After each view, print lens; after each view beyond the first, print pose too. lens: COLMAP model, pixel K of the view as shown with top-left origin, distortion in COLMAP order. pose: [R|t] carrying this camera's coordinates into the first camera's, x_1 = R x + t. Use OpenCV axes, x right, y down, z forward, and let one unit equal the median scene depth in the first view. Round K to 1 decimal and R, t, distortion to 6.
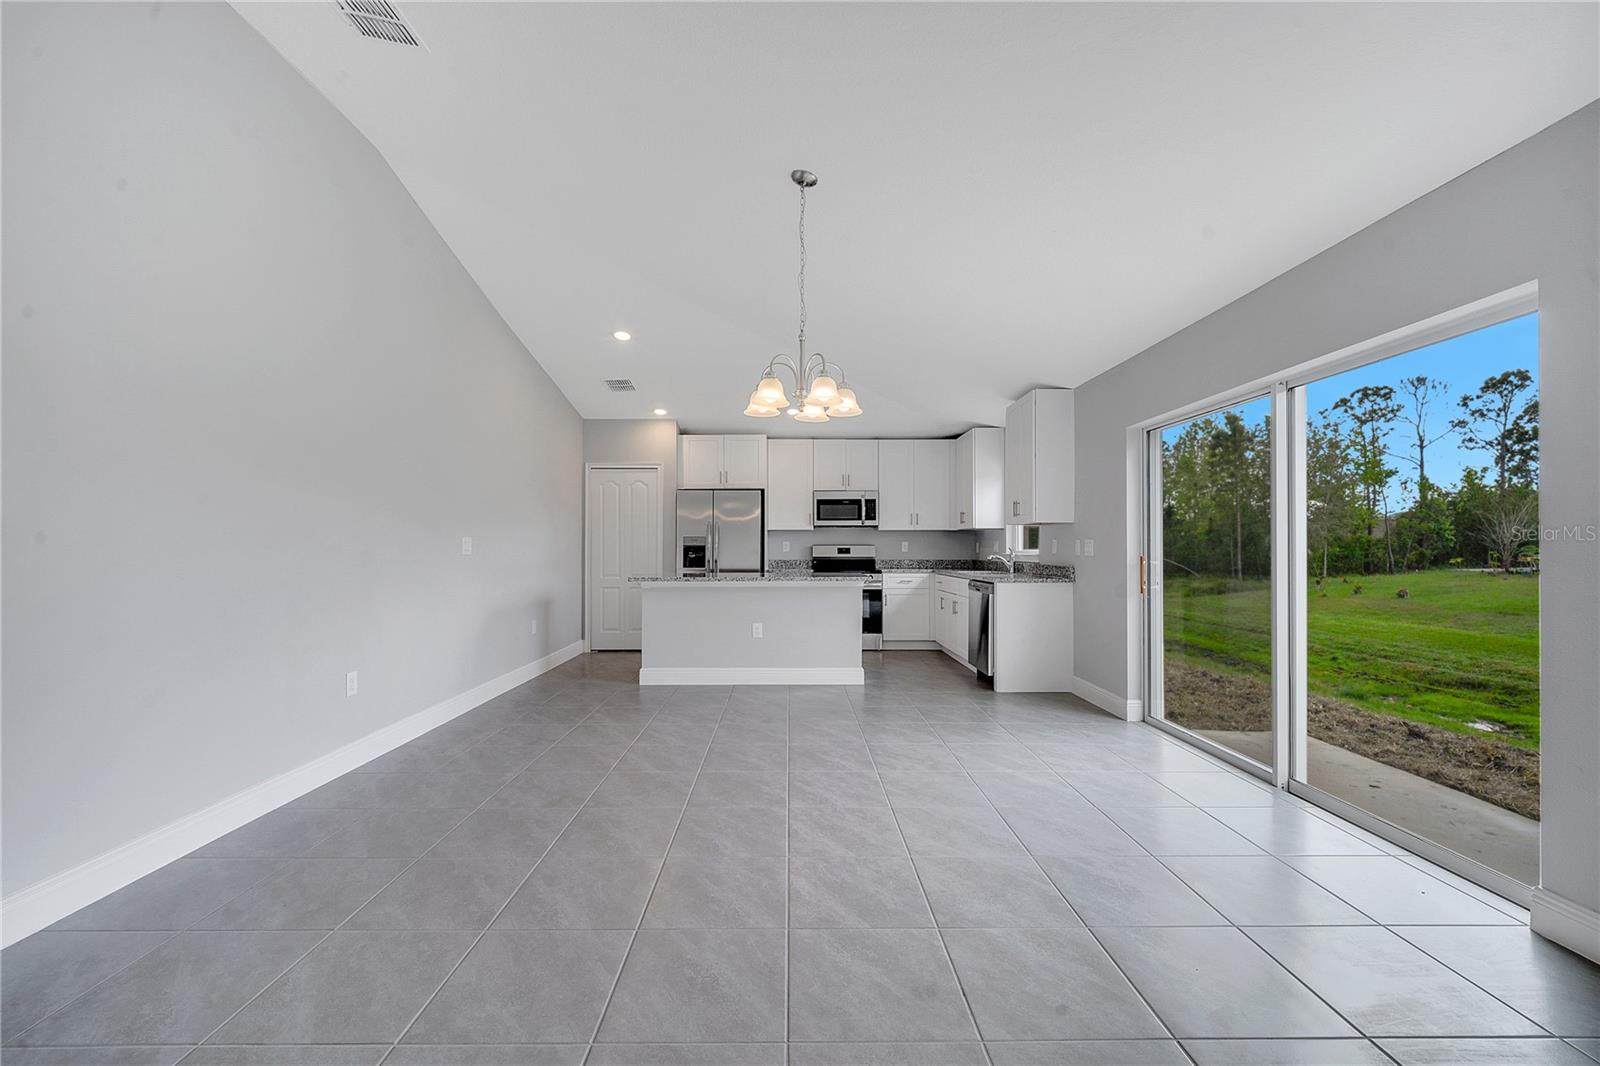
lens RADIAL K [[655.2, 0, 795.7], [0, 655.2, 538.3], [0, 0, 1]] dist [-0.004472, -0.000689]
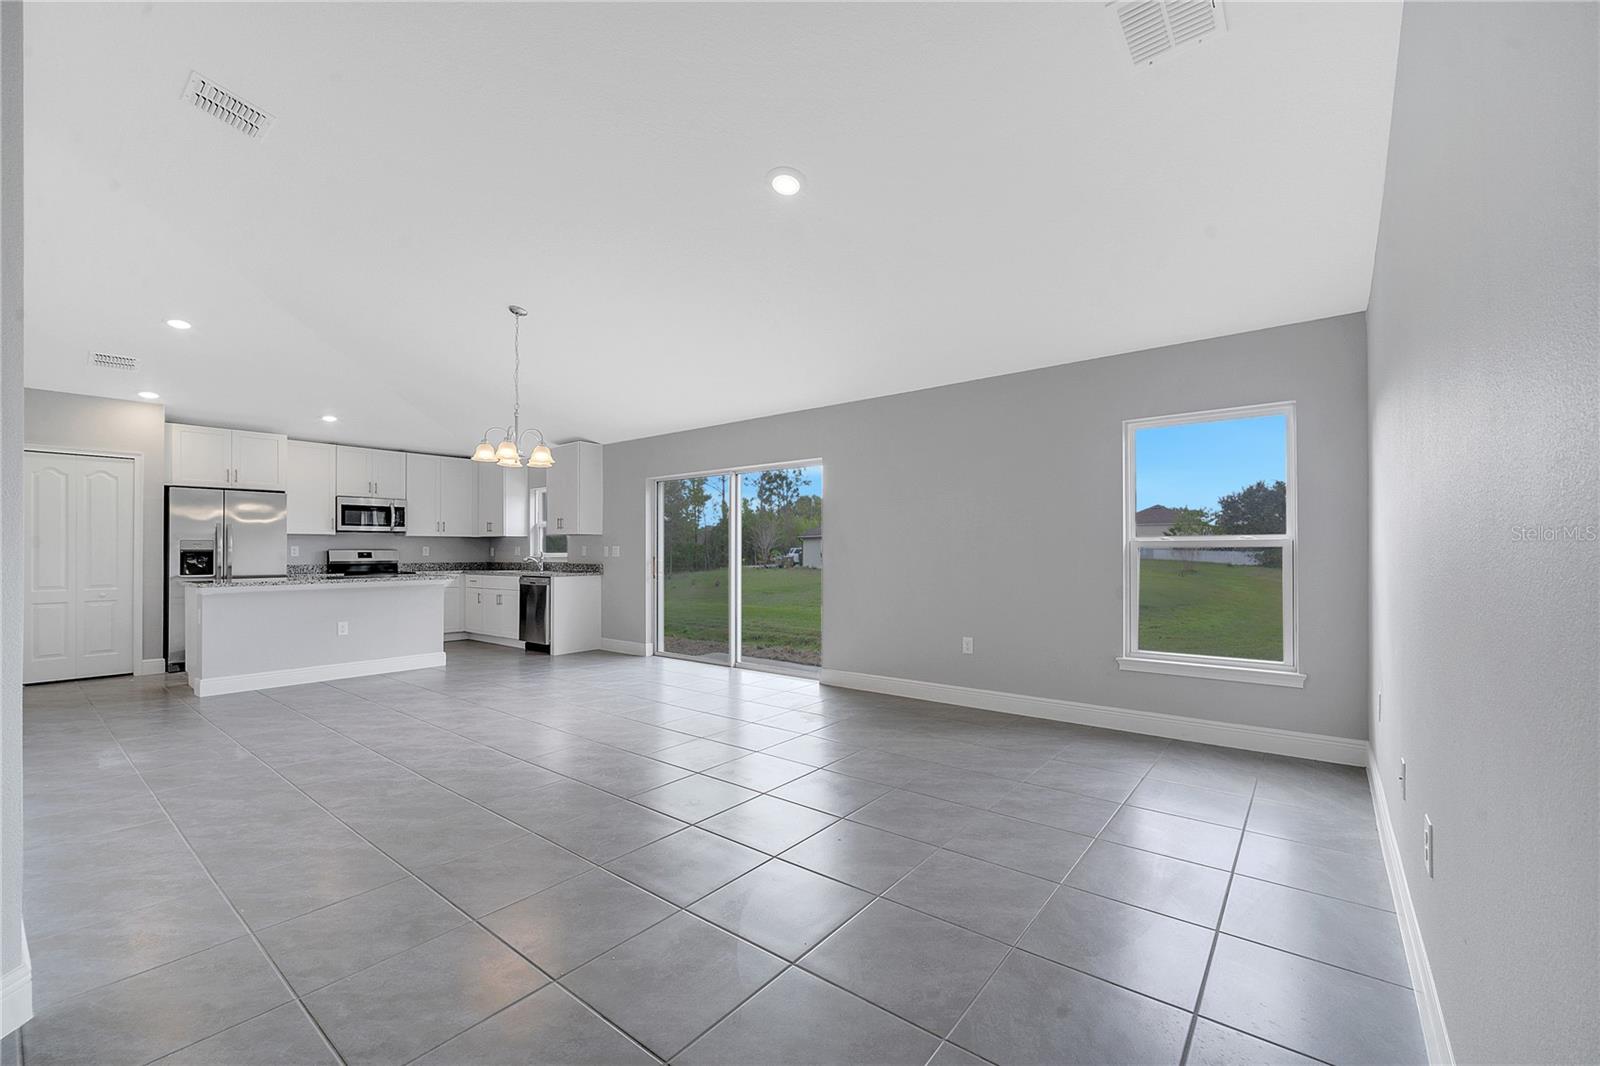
lens RADIAL K [[655.2, 0, 796.9], [0, 655.2, 545.8], [0, 0, 1]] dist [-0.004472, -0.000689]
pose [[0.631311, 0.004960, 0.775514, -0.327397], [-0.008361, 0.999965, 0.000411, -0.002091], [-0.775485, -0.006744, 0.631330, -0.205190]]
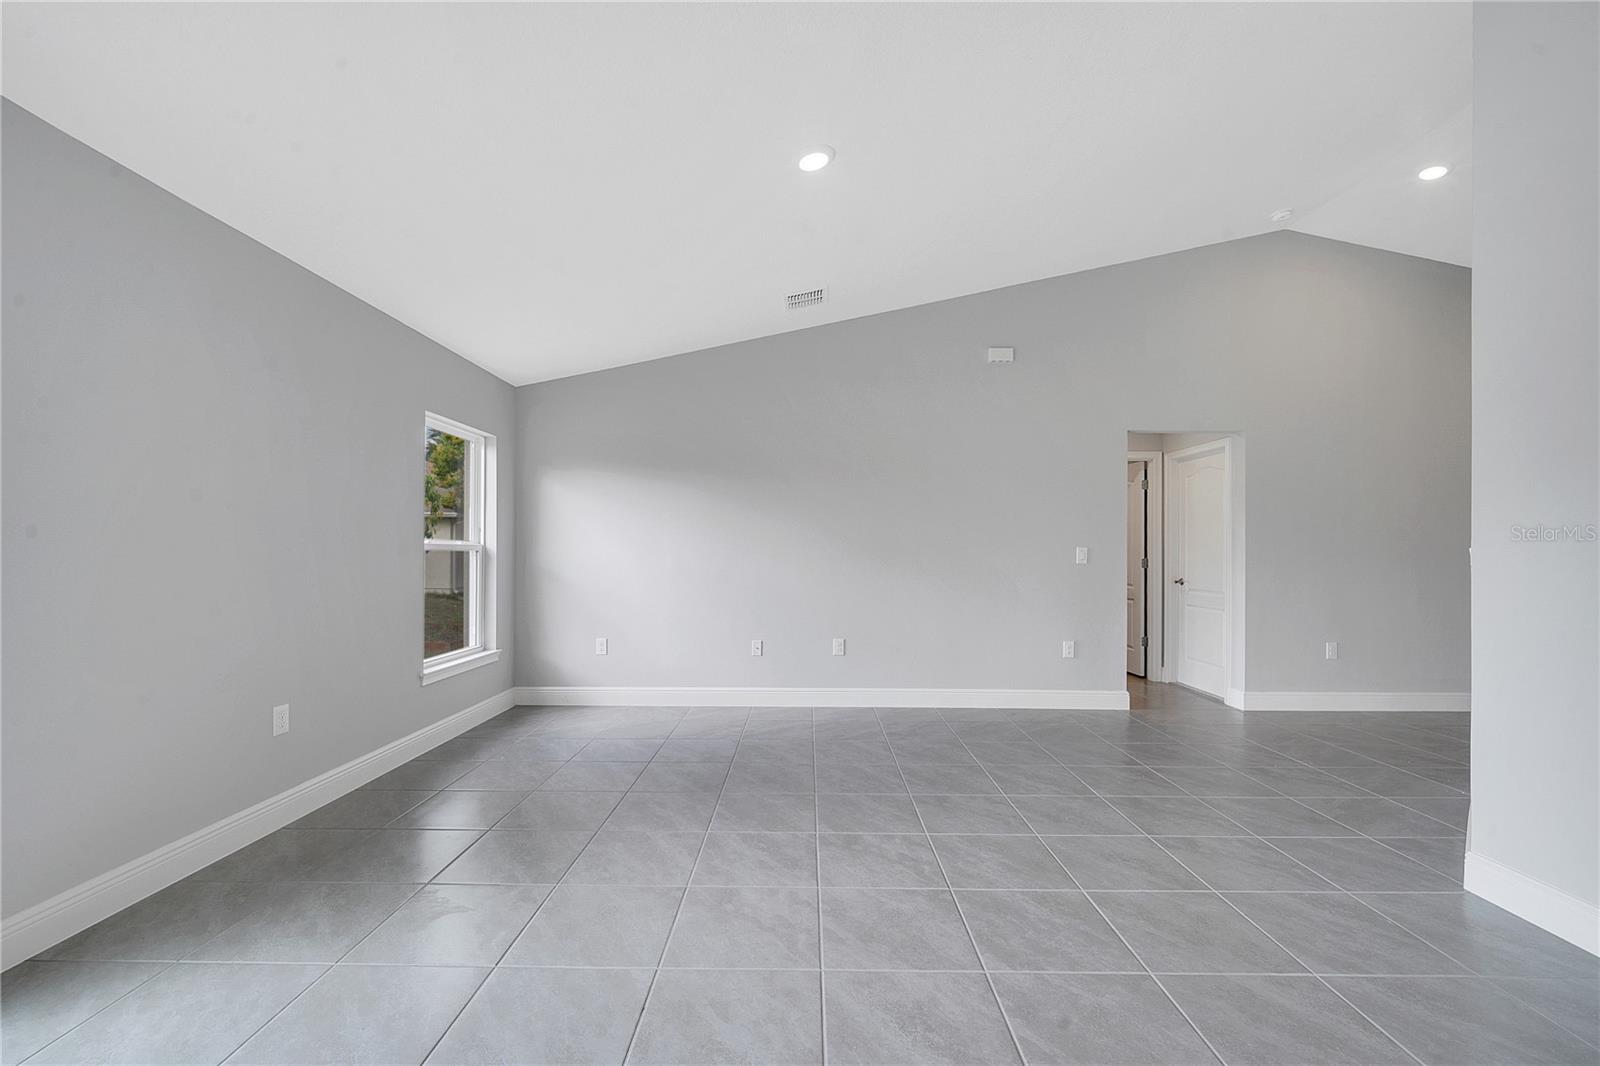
lens RADIAL K [[655.2, 0, 795.9], [0, 655.2, 559.8], [0, 0, 1]] dist [-0.004472, -0.000689]
pose [[-0.999755, -0.004566, 0.021647, 0.002464], [-0.004693, 0.999972, -0.005806, 0.006644], [-0.021620, -0.005906, -0.999749, 0.470737]]
